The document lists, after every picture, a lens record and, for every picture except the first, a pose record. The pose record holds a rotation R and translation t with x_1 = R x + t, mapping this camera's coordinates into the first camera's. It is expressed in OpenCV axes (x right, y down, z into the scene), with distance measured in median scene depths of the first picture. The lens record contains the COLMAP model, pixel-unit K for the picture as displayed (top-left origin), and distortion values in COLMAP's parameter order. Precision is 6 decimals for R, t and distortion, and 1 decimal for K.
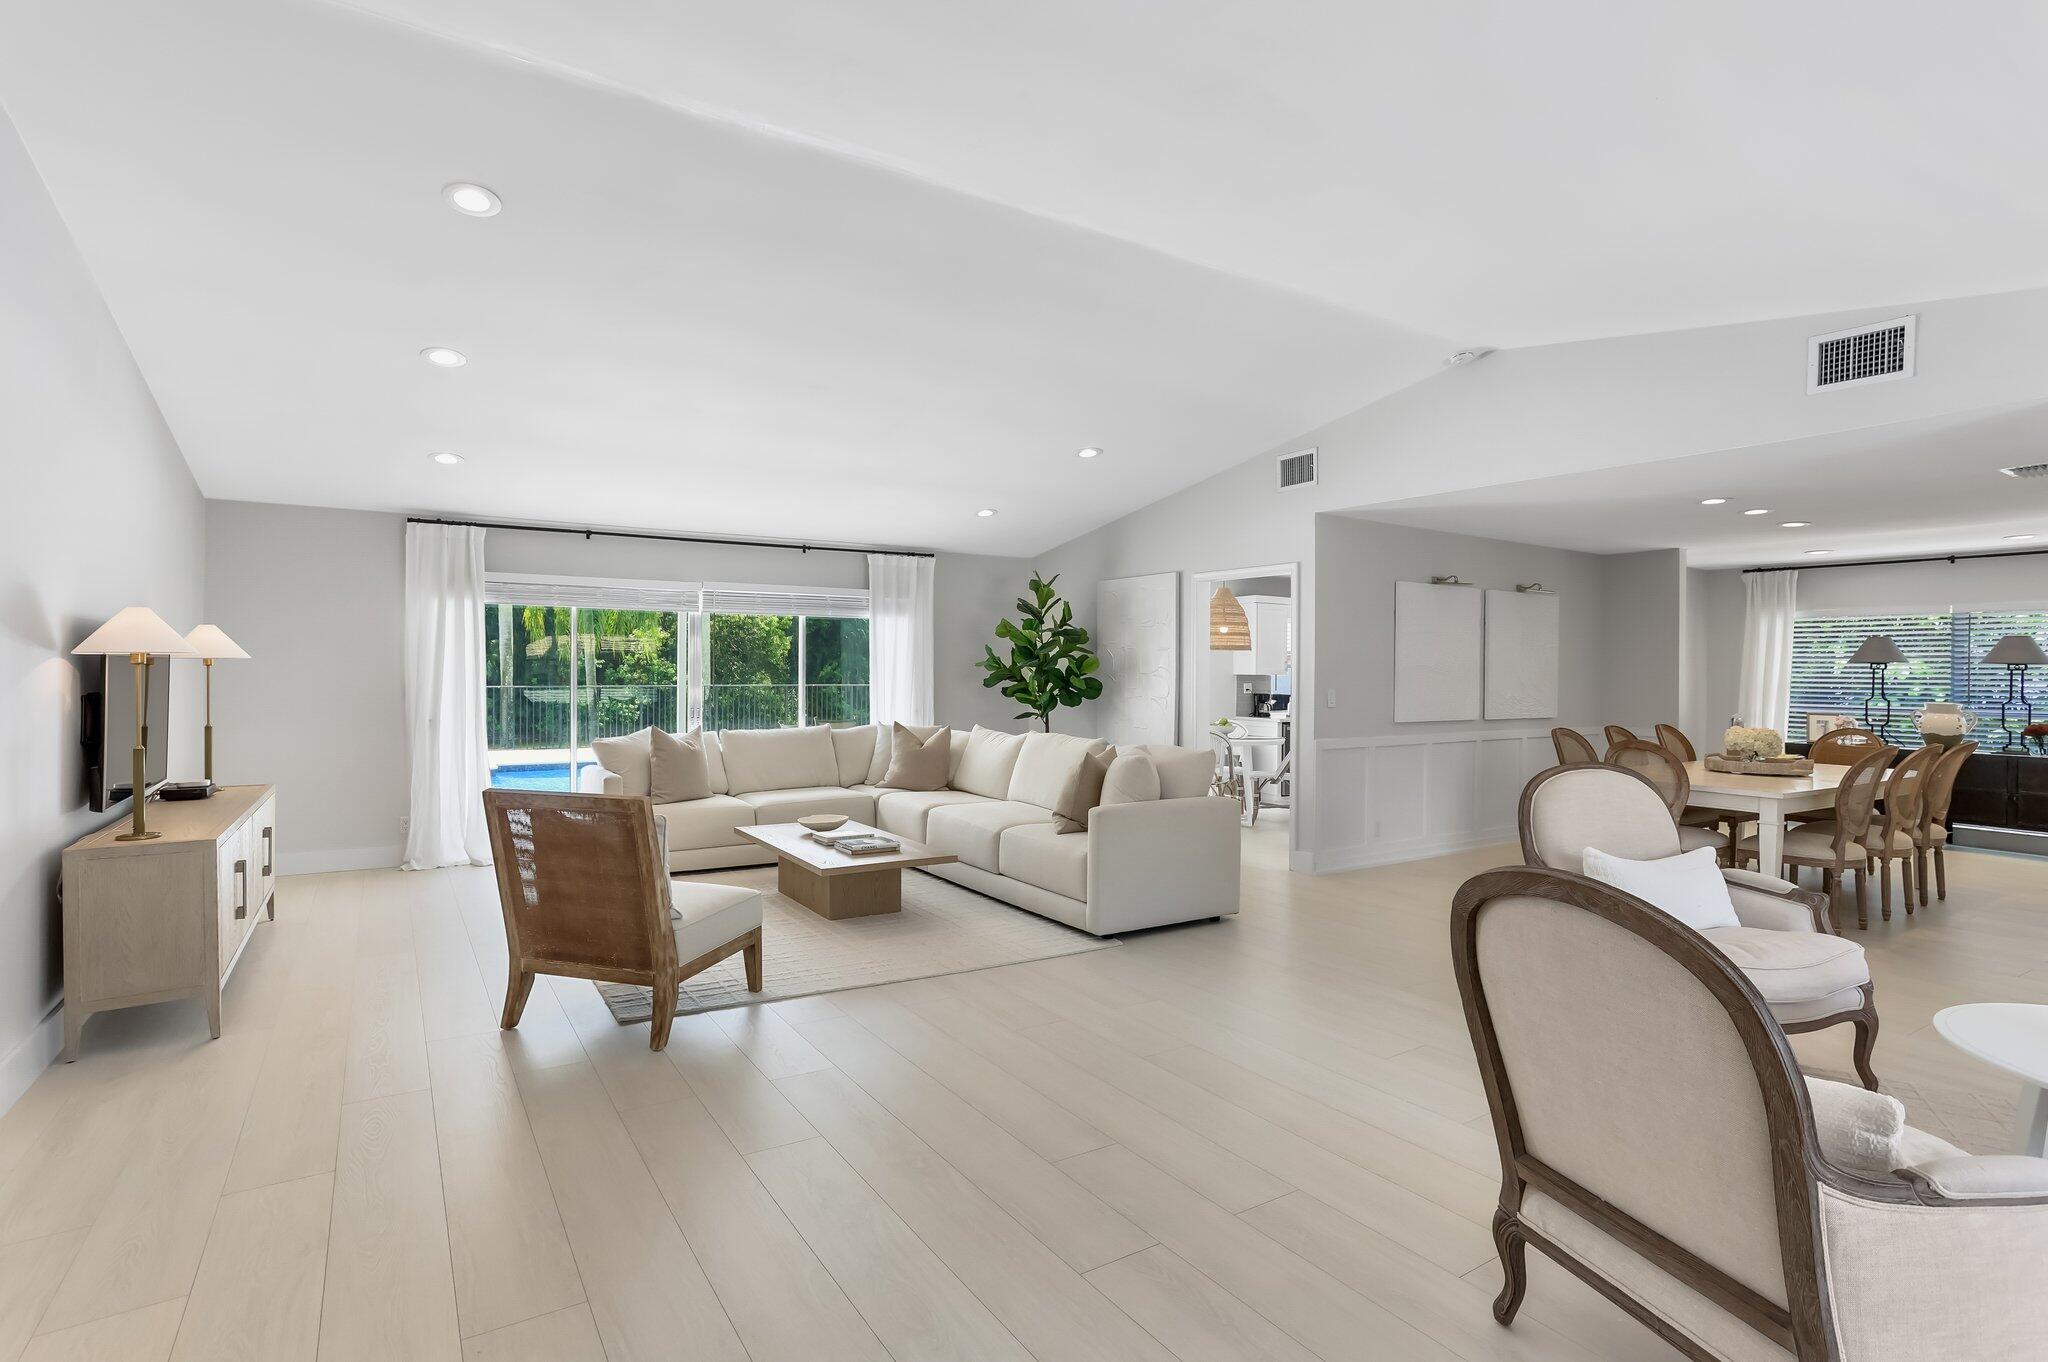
lens RADIAL K [[1036.7, 0, 1024.0], [0, 1036.7, 681.0], [0, 0, 1]] dist [-0.071085, 0.065483]
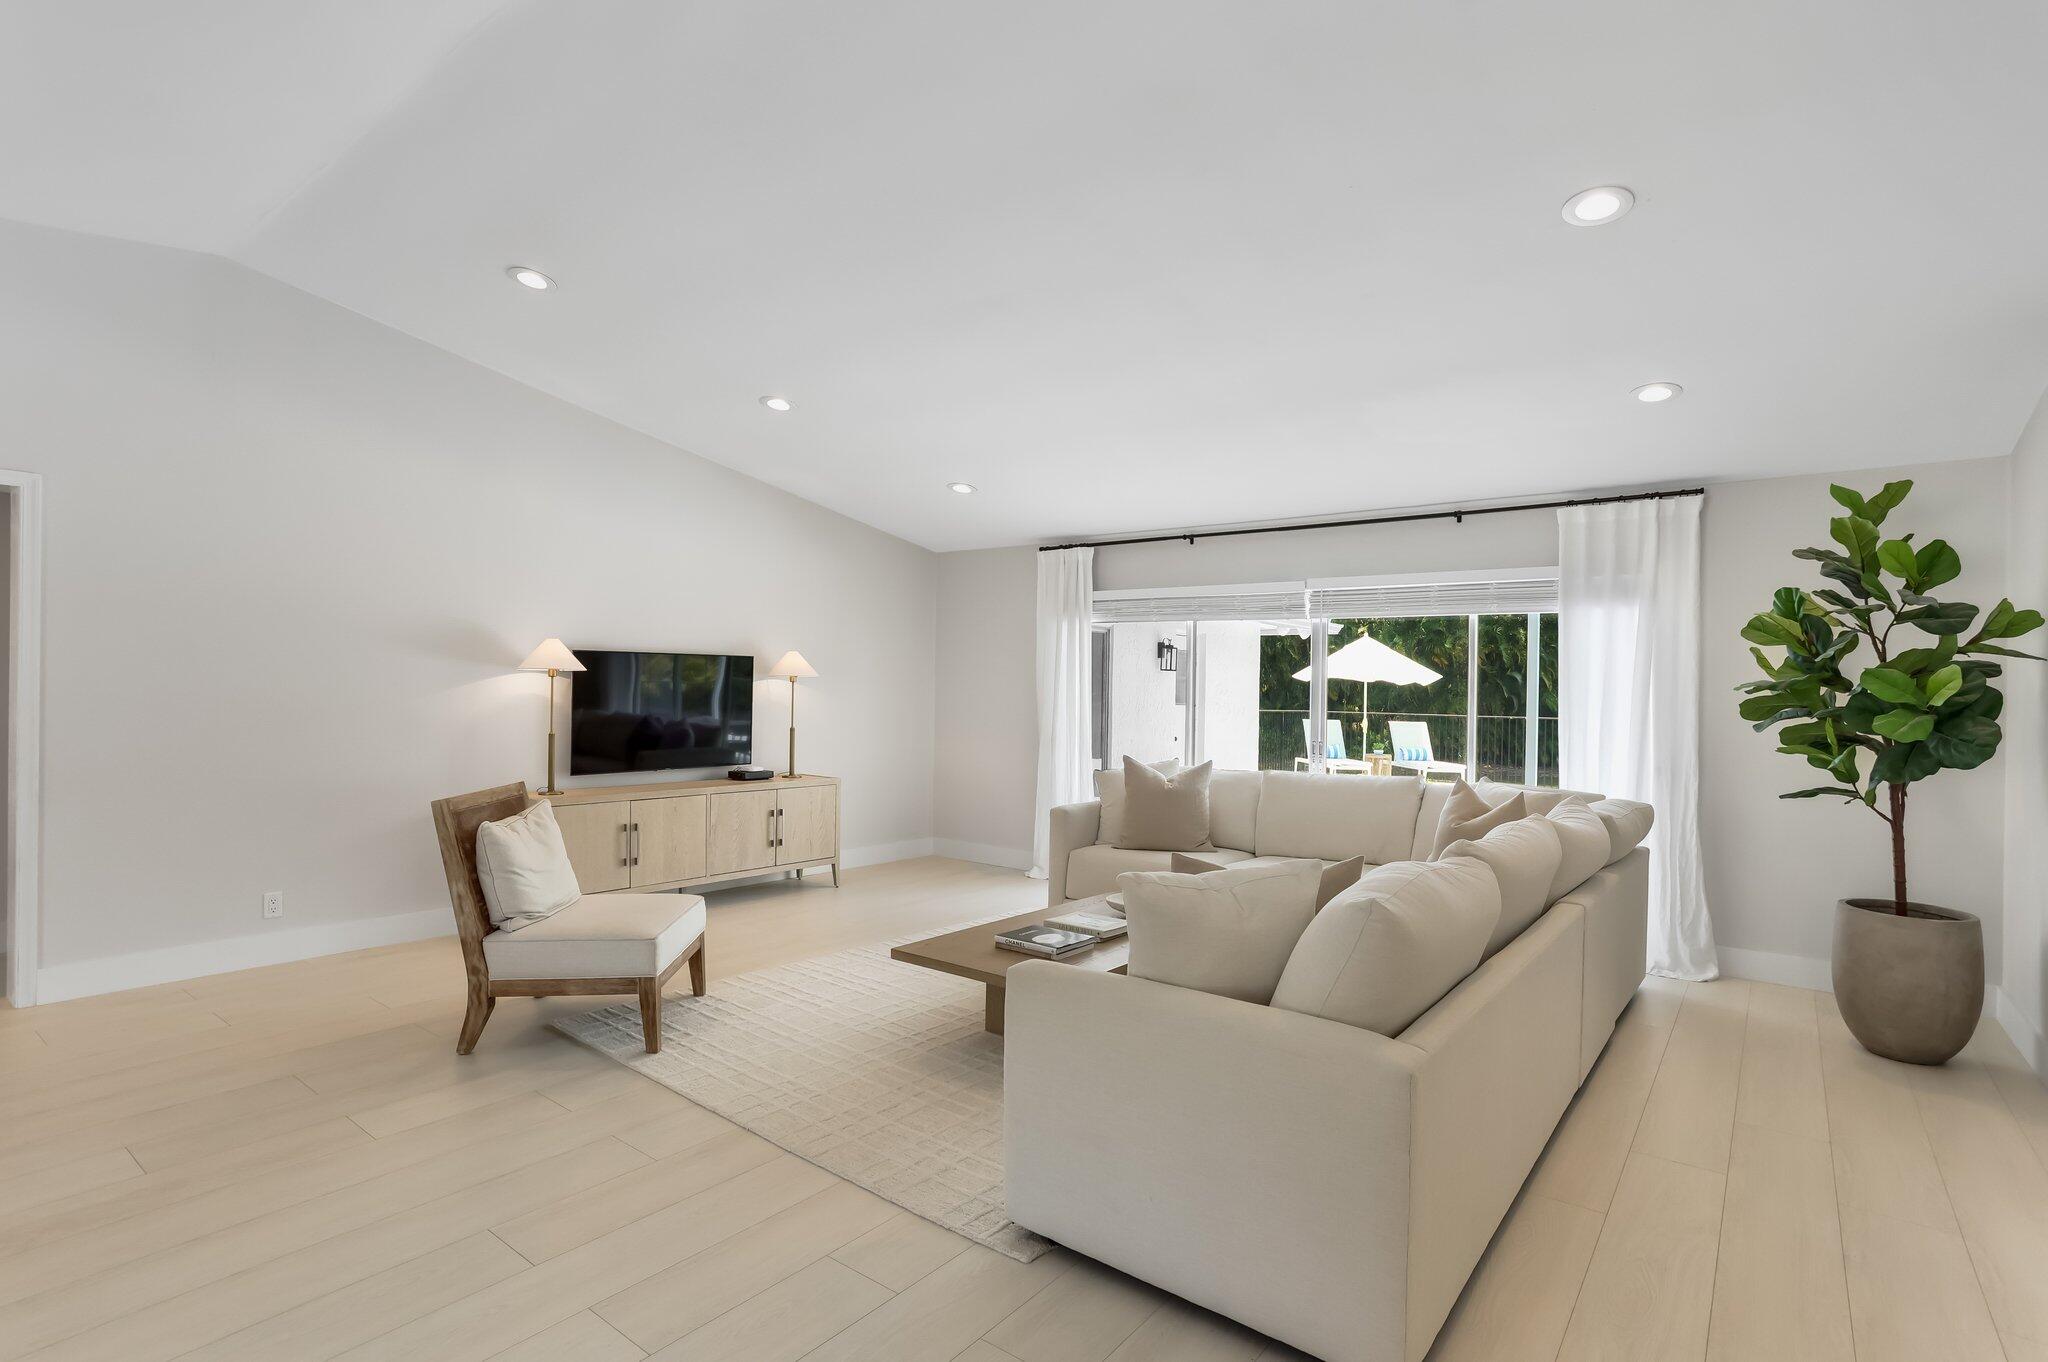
lens RADIAL K [[1018.9, 0, 1024.0], [0, 1018.9, 681.0], [0, 0, 1]] dist [-0.001796, -0.000292]
pose [[0.342449, -0.007263, -0.939508, 0.355627], [-0.025446, 0.999532, -0.017003, -0.000294], [0.939192, 0.029729, 0.342104, 0.556732]]
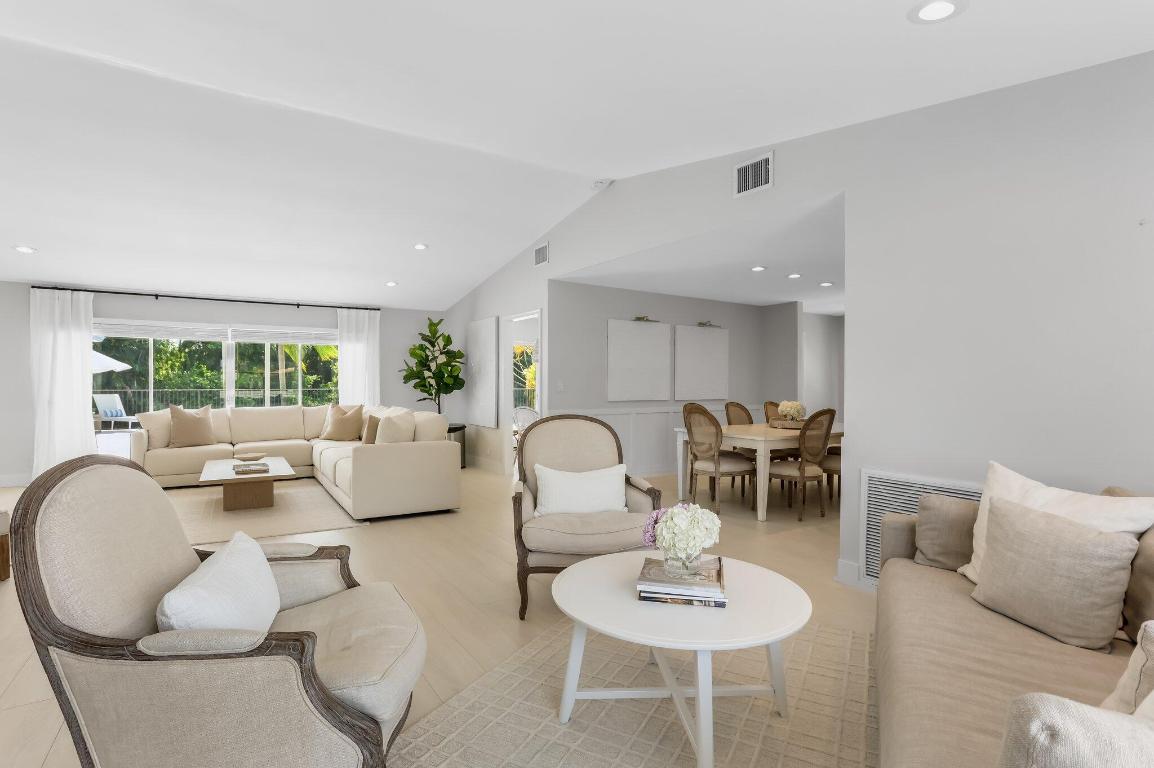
lens RADIAL K [[573.3, 0, 577.0], [0, 573.3, 384.0], [0, 0, 1]] dist [-0.006451, 0.001088]
pose [[0.999903, -0.004986, -0.013000, 0.308956], [0.004856, 0.999938, -0.009997, 0.020852], [0.013049, 0.009933, 0.999866, 0.028361]]
